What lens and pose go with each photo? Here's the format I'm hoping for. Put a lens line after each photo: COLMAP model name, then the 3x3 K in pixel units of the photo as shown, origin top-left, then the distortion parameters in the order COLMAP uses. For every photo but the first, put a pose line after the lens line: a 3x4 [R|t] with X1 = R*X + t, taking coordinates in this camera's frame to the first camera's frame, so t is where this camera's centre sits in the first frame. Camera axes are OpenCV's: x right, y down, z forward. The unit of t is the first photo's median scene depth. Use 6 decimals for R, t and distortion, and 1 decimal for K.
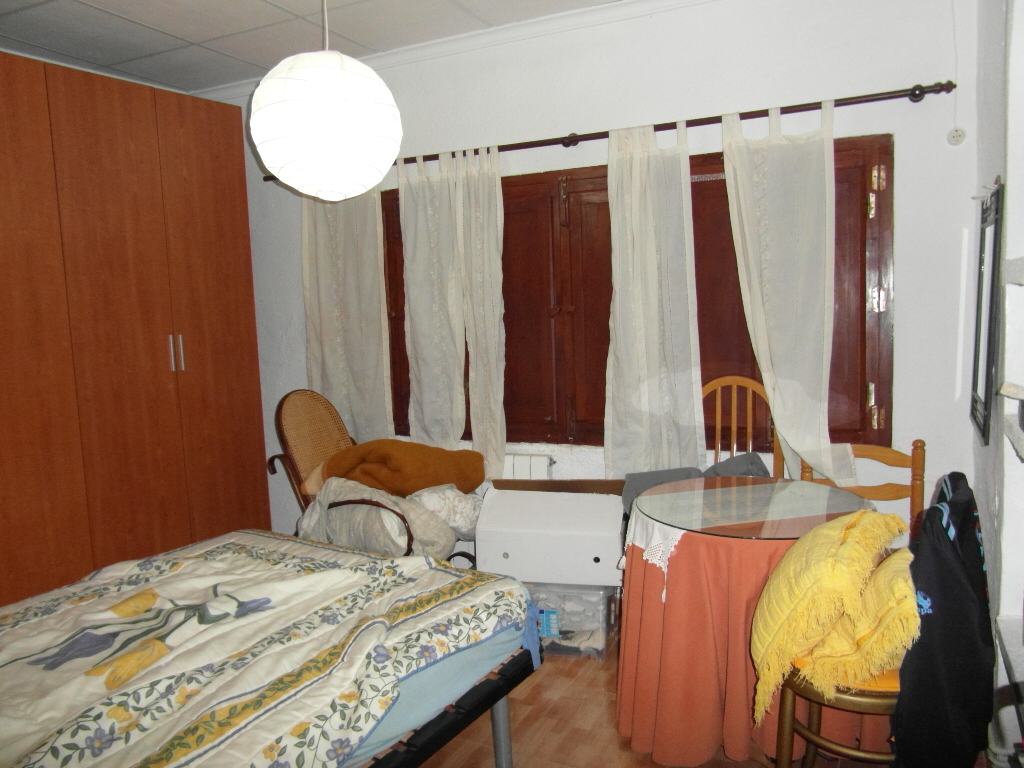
lens RADIAL K [[774.4, 0, 514.9], [0, 774.4, 380.6], [0, 0, 1]] dist [-0.046161, 0.050767]
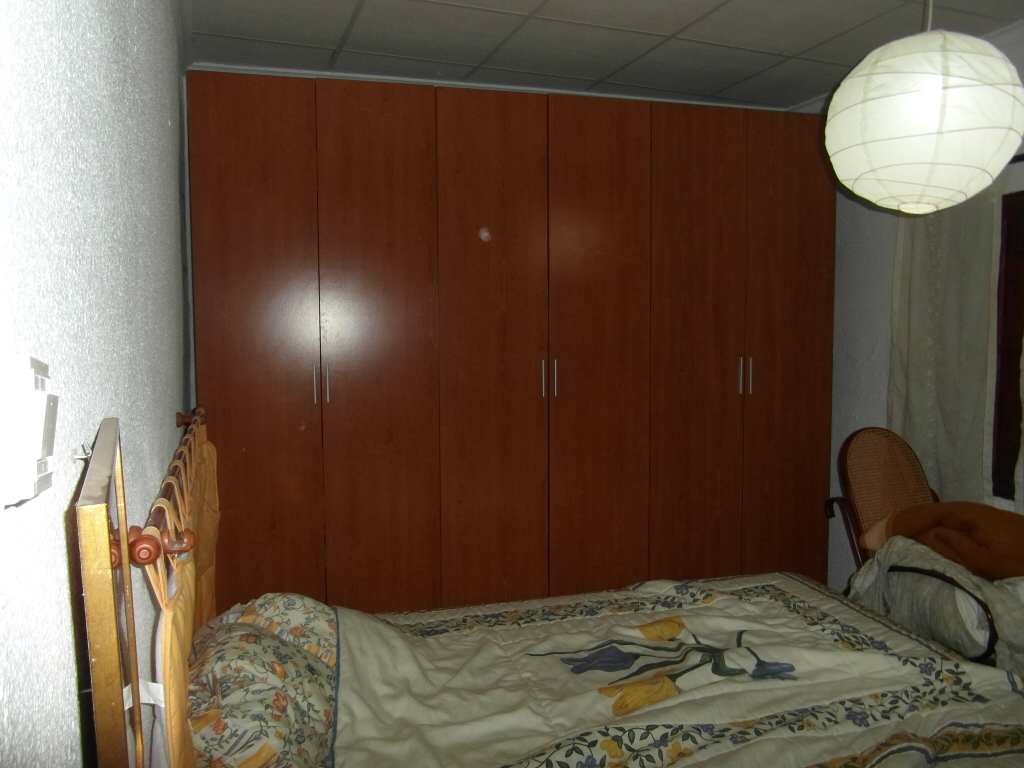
lens RADIAL K [[774.4, 0, 510.0], [0, 774.4, 387.5], [0, 0, 1]] dist [-0.046161, 0.050767]
pose [[0.730801, 0.082096, -0.677636, 0.014962], [-0.088466, 0.995760, 0.025229, -0.028134], [0.676834, 0.041510, 0.734965, 0.101592]]
